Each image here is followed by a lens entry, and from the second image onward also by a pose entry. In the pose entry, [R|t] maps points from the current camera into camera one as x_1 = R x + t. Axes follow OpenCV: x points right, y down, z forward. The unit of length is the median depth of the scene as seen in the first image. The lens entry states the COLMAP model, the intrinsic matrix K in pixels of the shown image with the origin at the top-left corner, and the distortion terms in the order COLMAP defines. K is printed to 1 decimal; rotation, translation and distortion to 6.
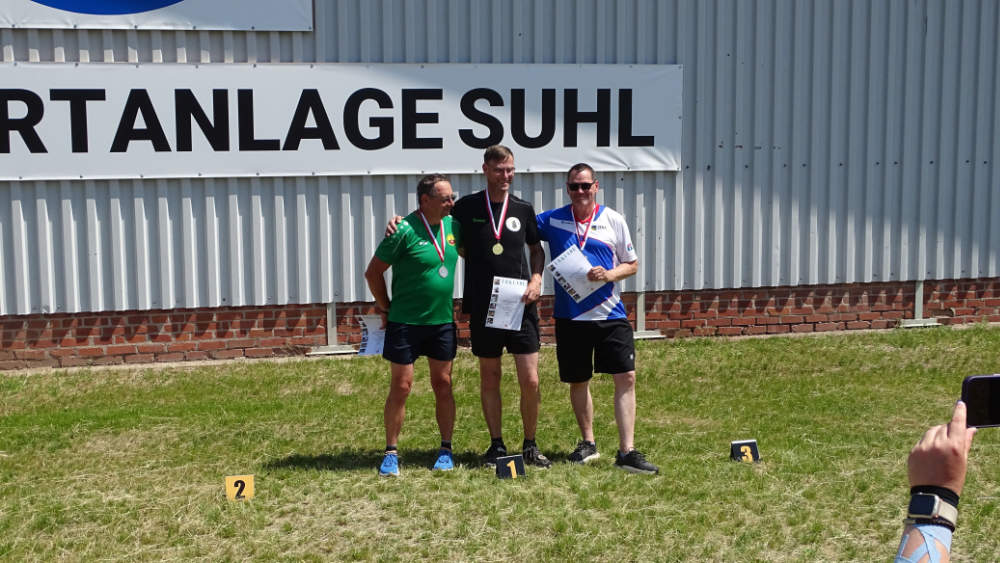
lens RADIAL K [[1168.4, 0, 500.0], [0, 1168.4, 280.5], [0, 0, 1]] dist [0.025740, 0.000000]
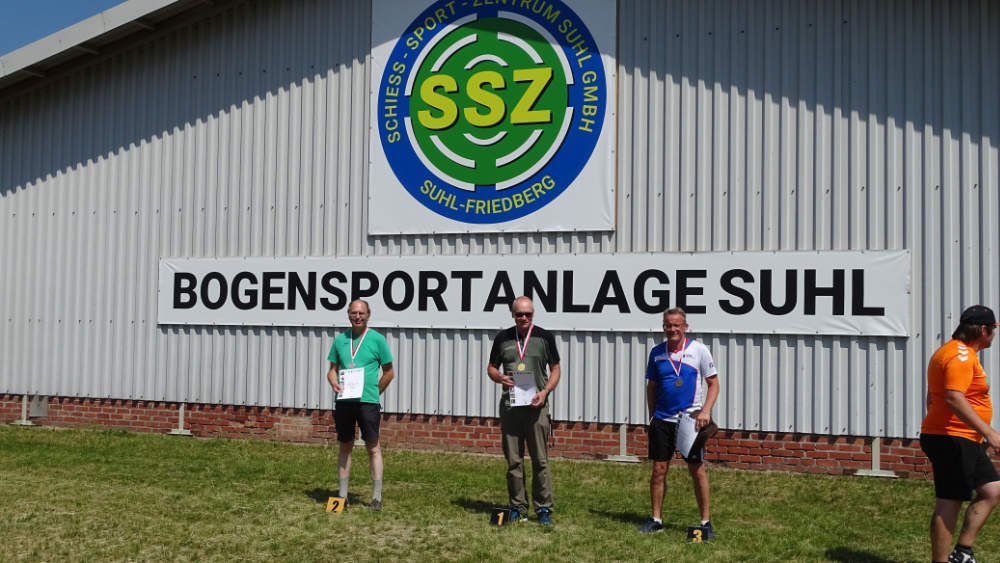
lens RADIAL K [[843.4, 0, 500.4], [0, 843.4, 281.7], [0, 0, 1]] dist [-0.007432, 0.001422]
pose [[0.881930, 0.004525, -0.471358, 0.201754], [-0.073848, 0.988933, -0.128679, -0.007690], [0.465559, 0.148295, 0.872504, 0.043525]]
